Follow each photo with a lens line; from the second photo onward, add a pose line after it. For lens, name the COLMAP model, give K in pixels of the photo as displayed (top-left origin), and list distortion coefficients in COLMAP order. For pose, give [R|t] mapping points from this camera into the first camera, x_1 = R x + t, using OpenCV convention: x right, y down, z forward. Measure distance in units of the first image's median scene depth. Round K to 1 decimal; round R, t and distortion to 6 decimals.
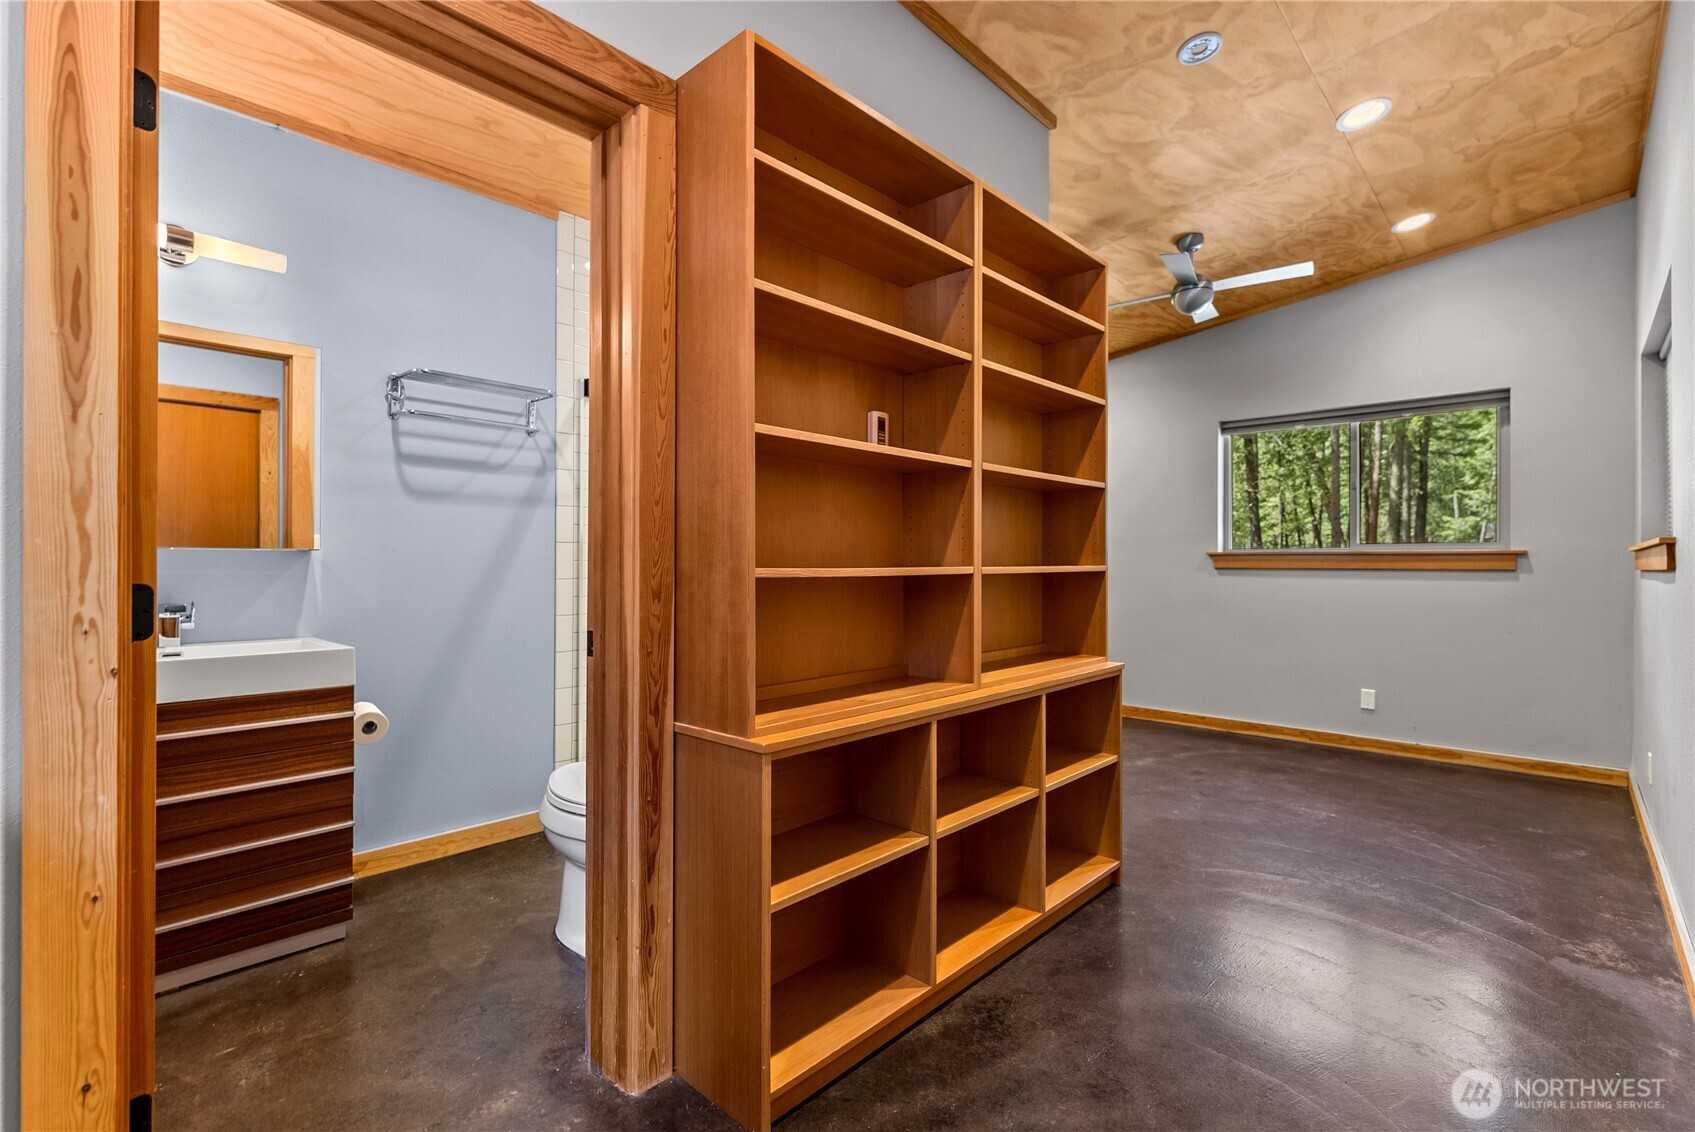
lens RADIAL K [[764.2, 0, 846.9], [0, 764.2, 562.1], [0, 0, 1]] dist [-0.006635, 0.002309]
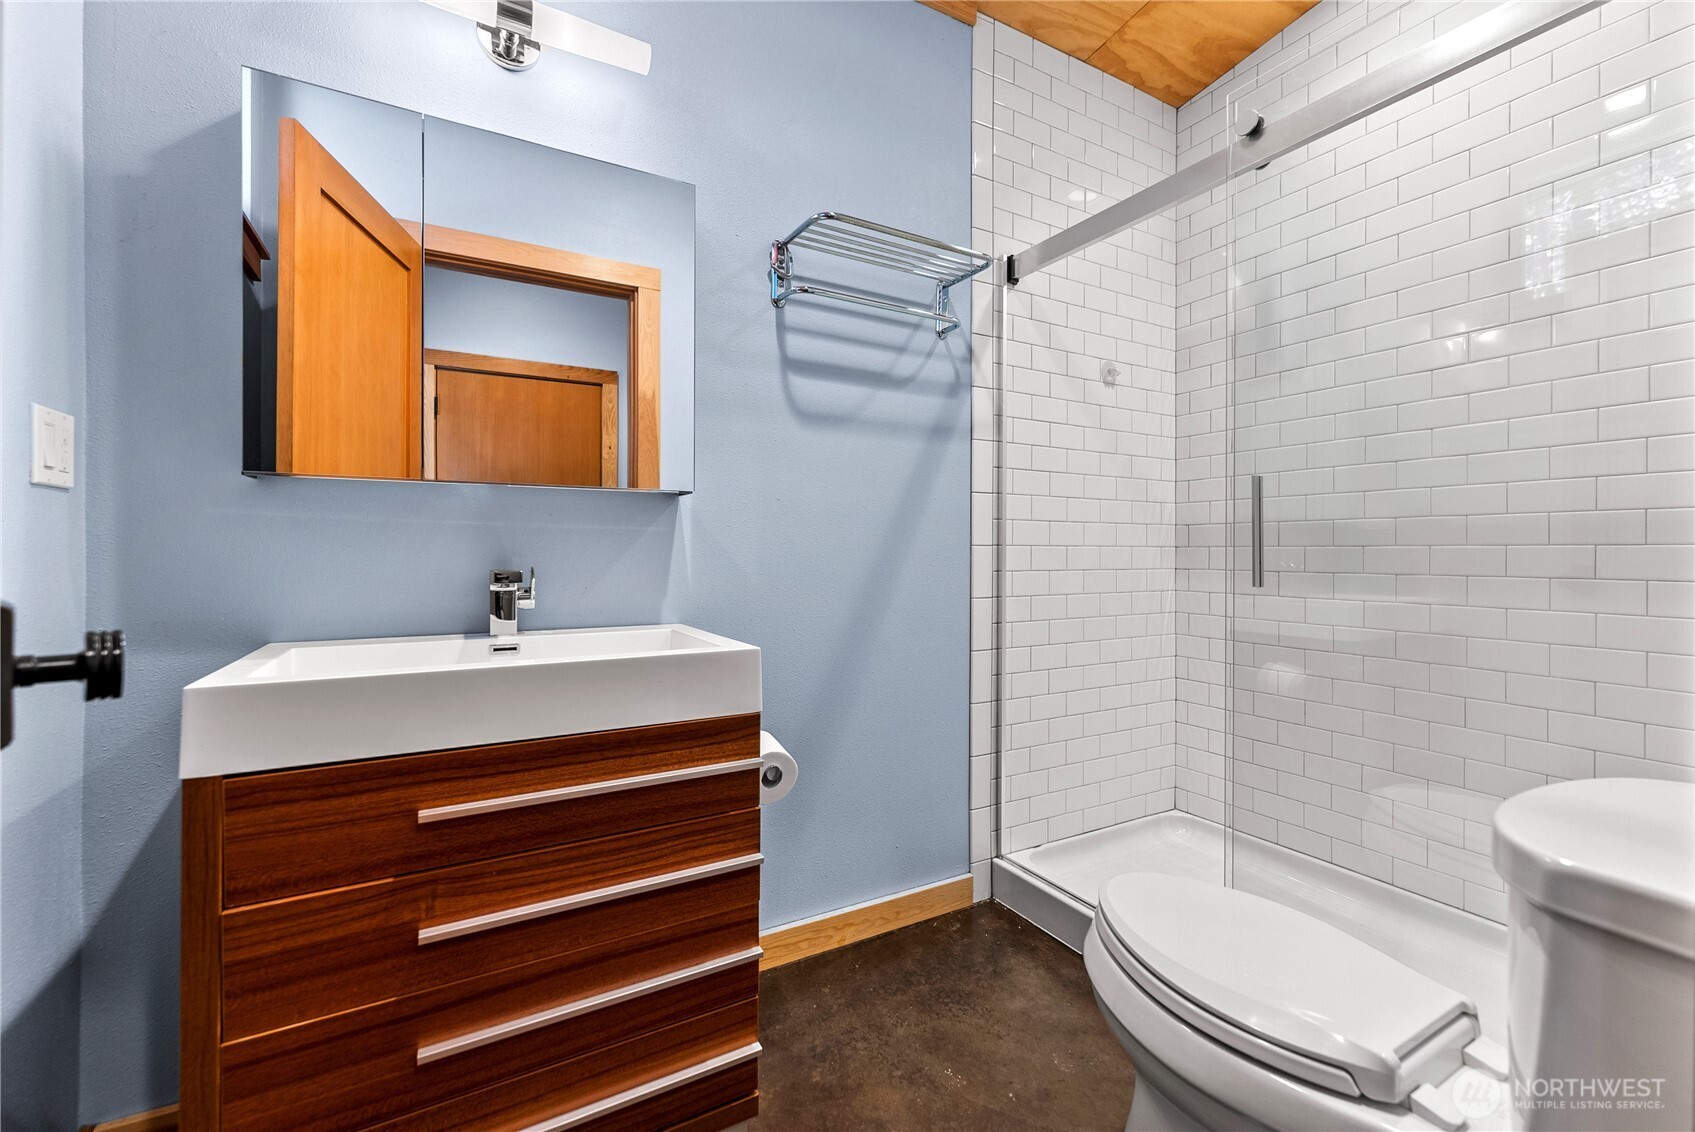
lens RADIAL K [[702.3, 0, 849.5], [0, 702.3, 550.2], [0, 0, 1]] dist [0.004126, -0.000487]
pose [[0.952821, -0.001368, -0.303530, -0.361701], [0.001546, 0.999999, 0.000348, 0.032783], [0.303529, -0.000800, 0.952822, 0.440561]]
